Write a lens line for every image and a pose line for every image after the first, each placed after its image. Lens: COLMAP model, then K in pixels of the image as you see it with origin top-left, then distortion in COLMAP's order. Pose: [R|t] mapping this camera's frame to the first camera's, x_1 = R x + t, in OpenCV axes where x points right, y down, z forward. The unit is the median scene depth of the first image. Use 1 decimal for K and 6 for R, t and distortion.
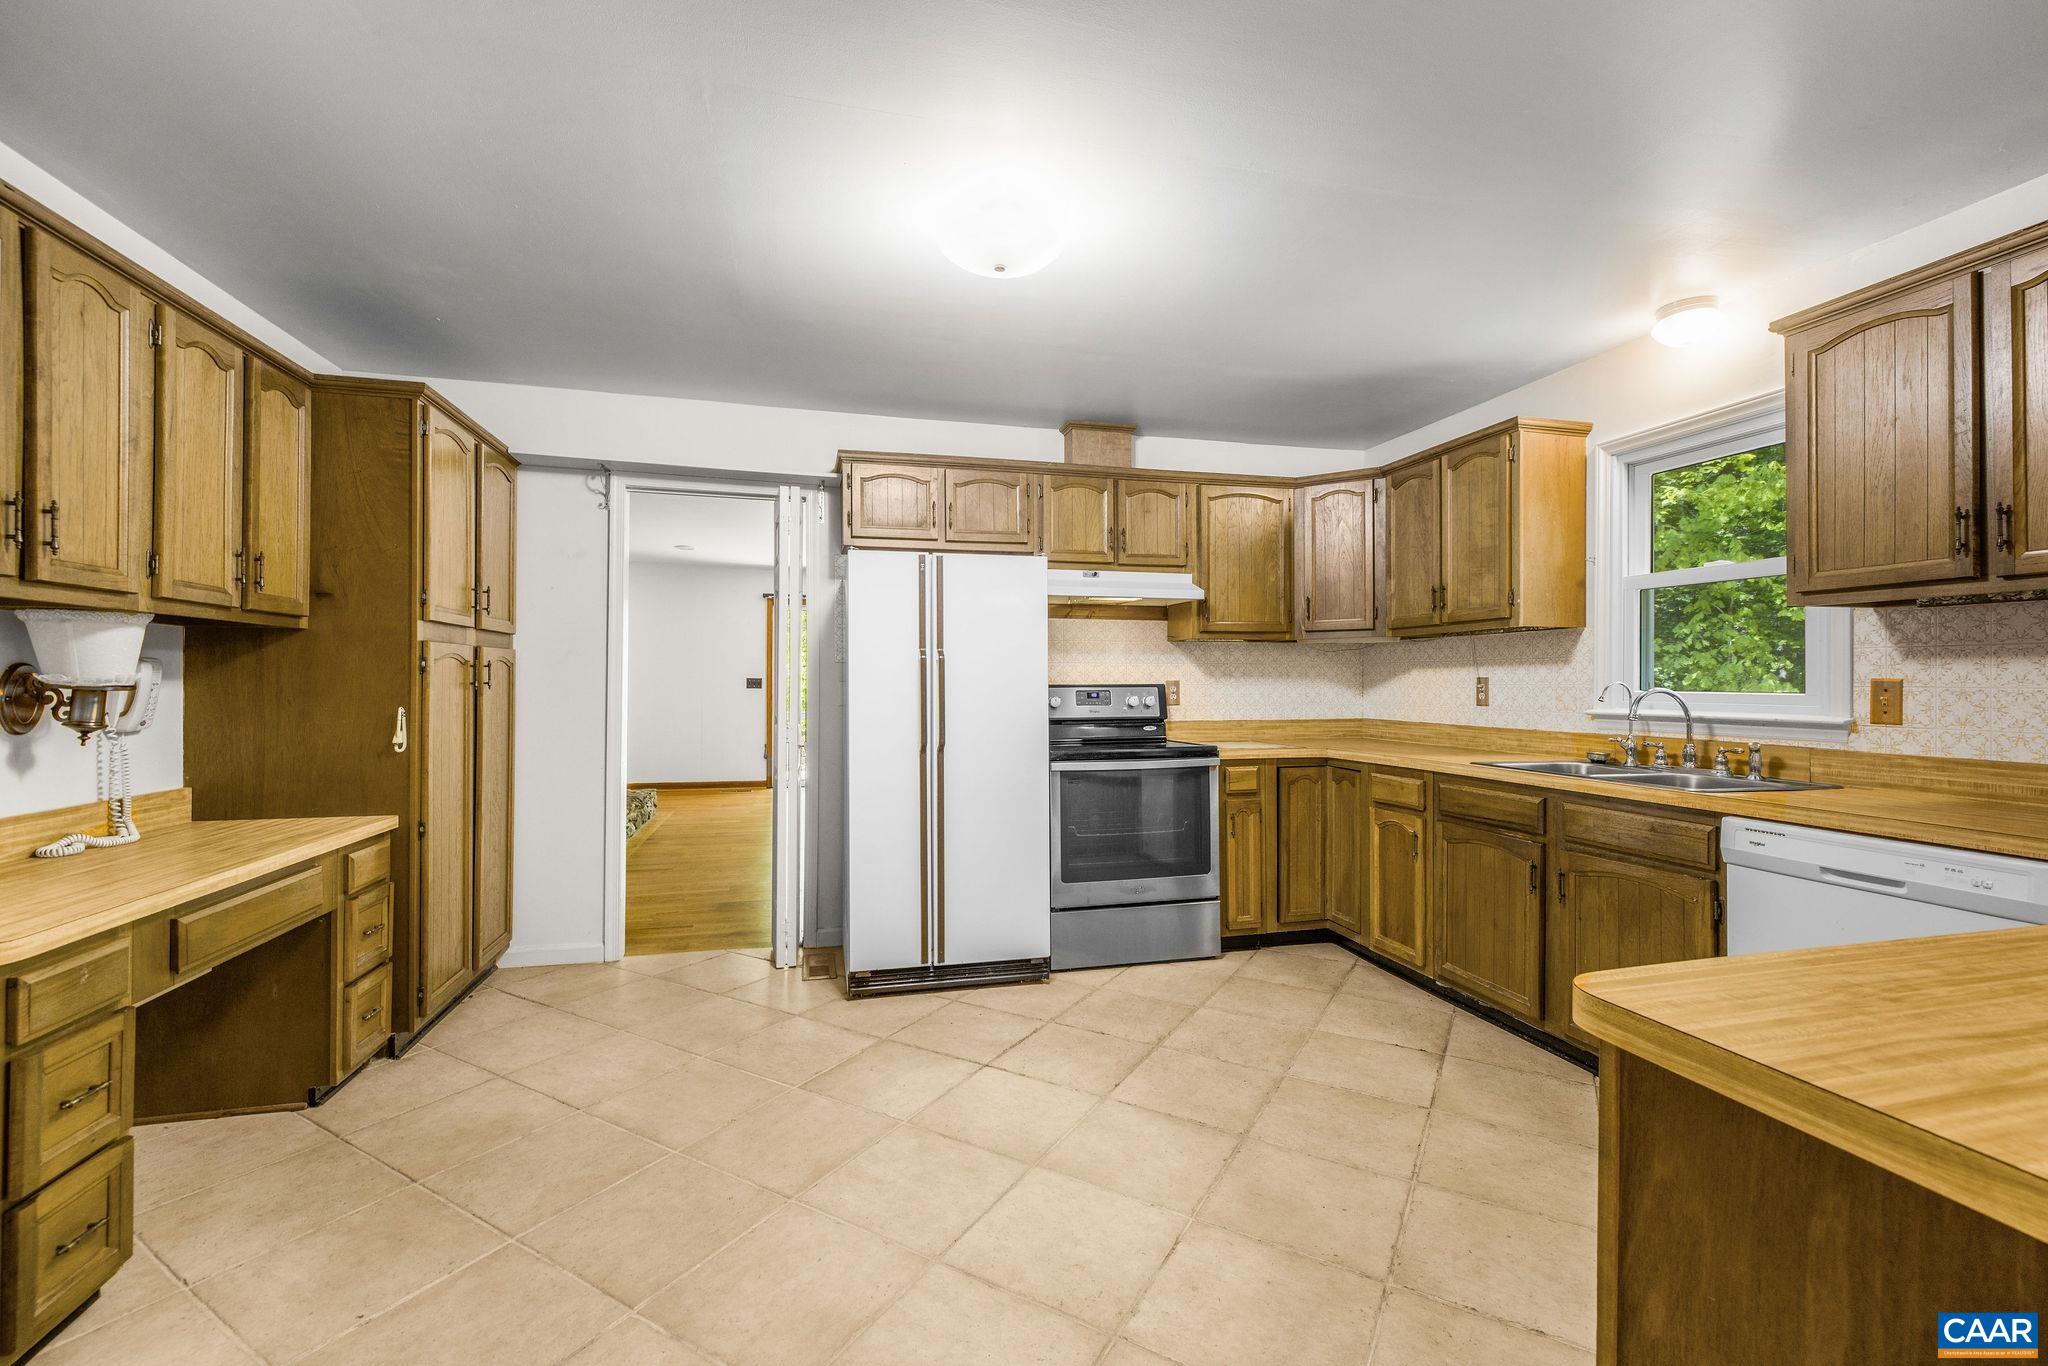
lens RADIAL K [[881.2, 0, 1007.1], [0, 881.2, 684.9], [0, 0, 1]] dist [0.000215, 0.002011]
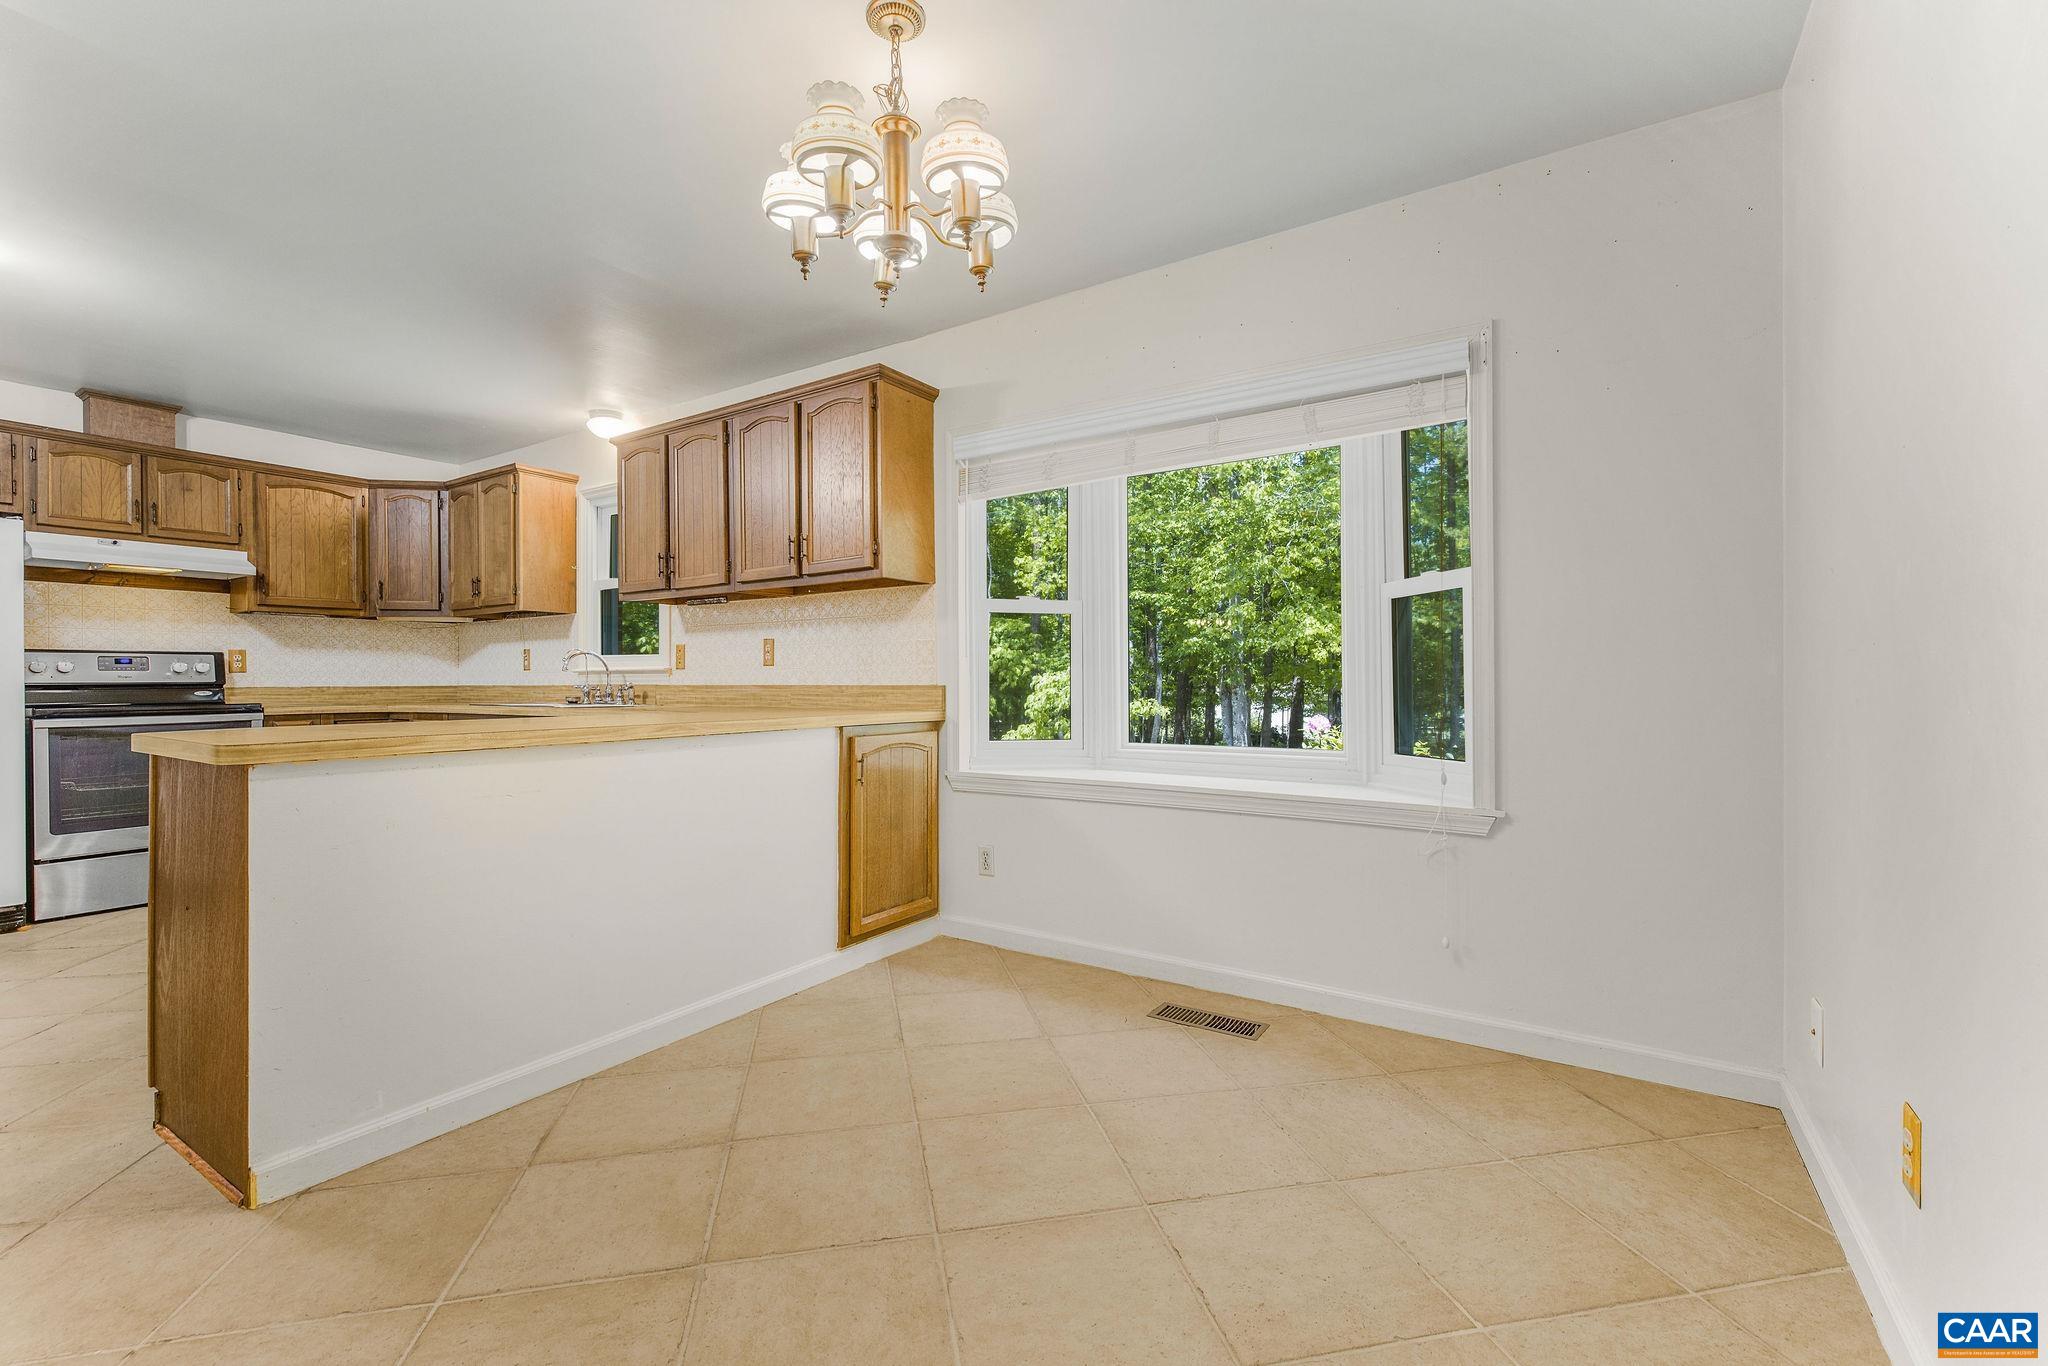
lens RADIAL K [[881.2, 0, 1015.6], [0, 881.2, 670.8], [0, 0, 1]] dist [0.000215, 0.002011]
pose [[0.721253, 0.003777, 0.692661, 0.166027], [0.007132, 0.999892, -0.012878, 0.054169], [-0.692635, 0.014228, 0.721148, -0.562545]]
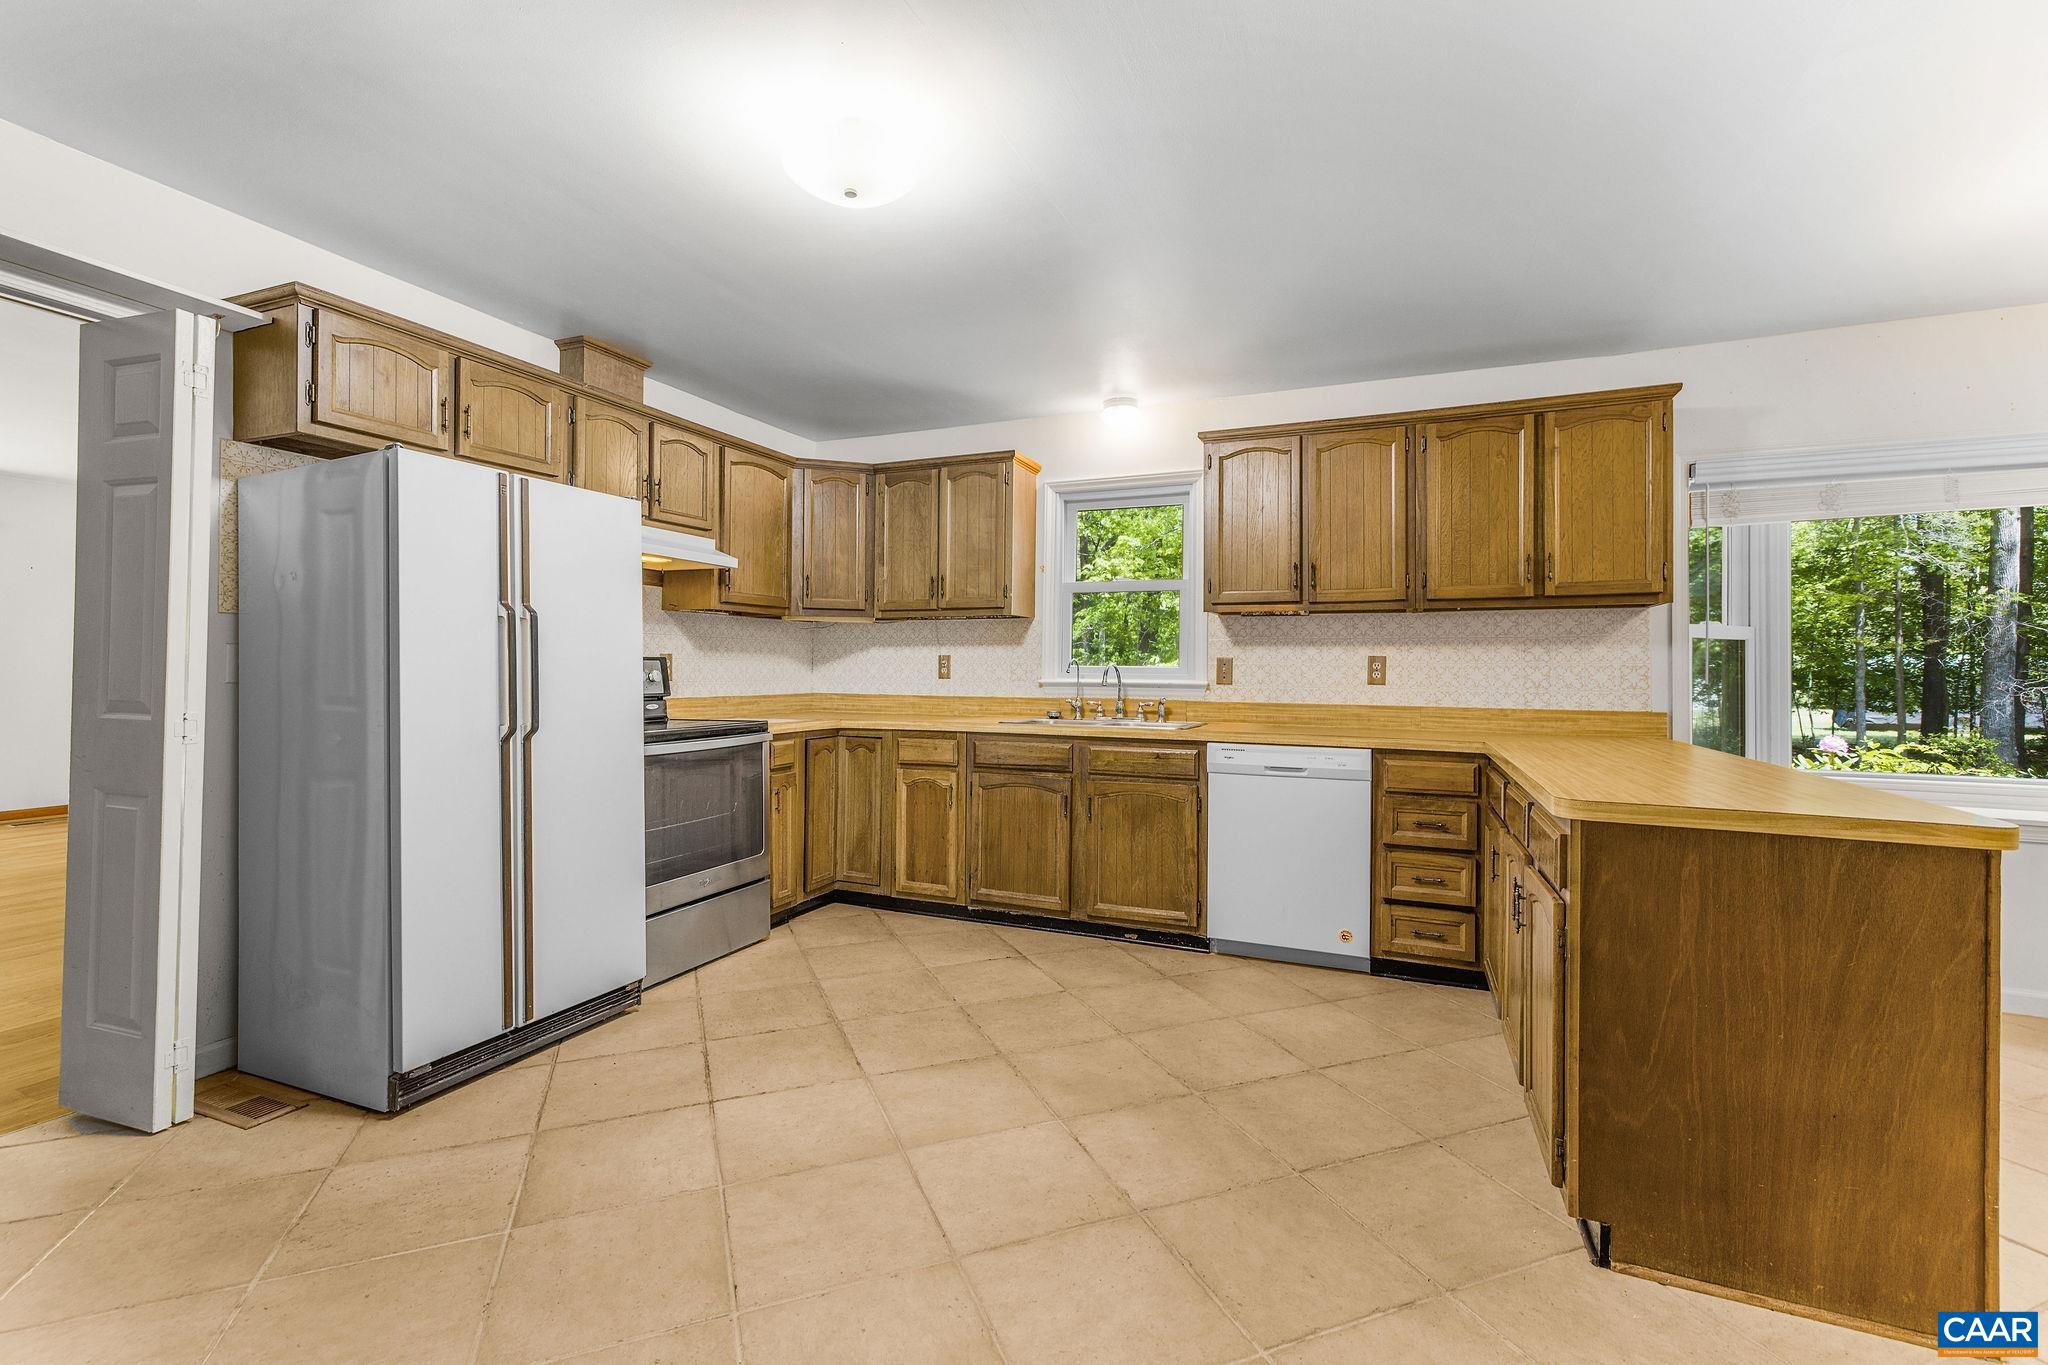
lens RADIAL K [[881.2, 0, 1058.6], [0, 881.2, 669.0], [0, 0, 1]] dist [0.000215, 0.002011]
pose [[0.594987, 0.004835, 0.803721, -0.388239], [-0.004878, 0.999985, -0.002404, 0.014332], [-0.803721, -0.002490, 0.595001, 0.179318]]
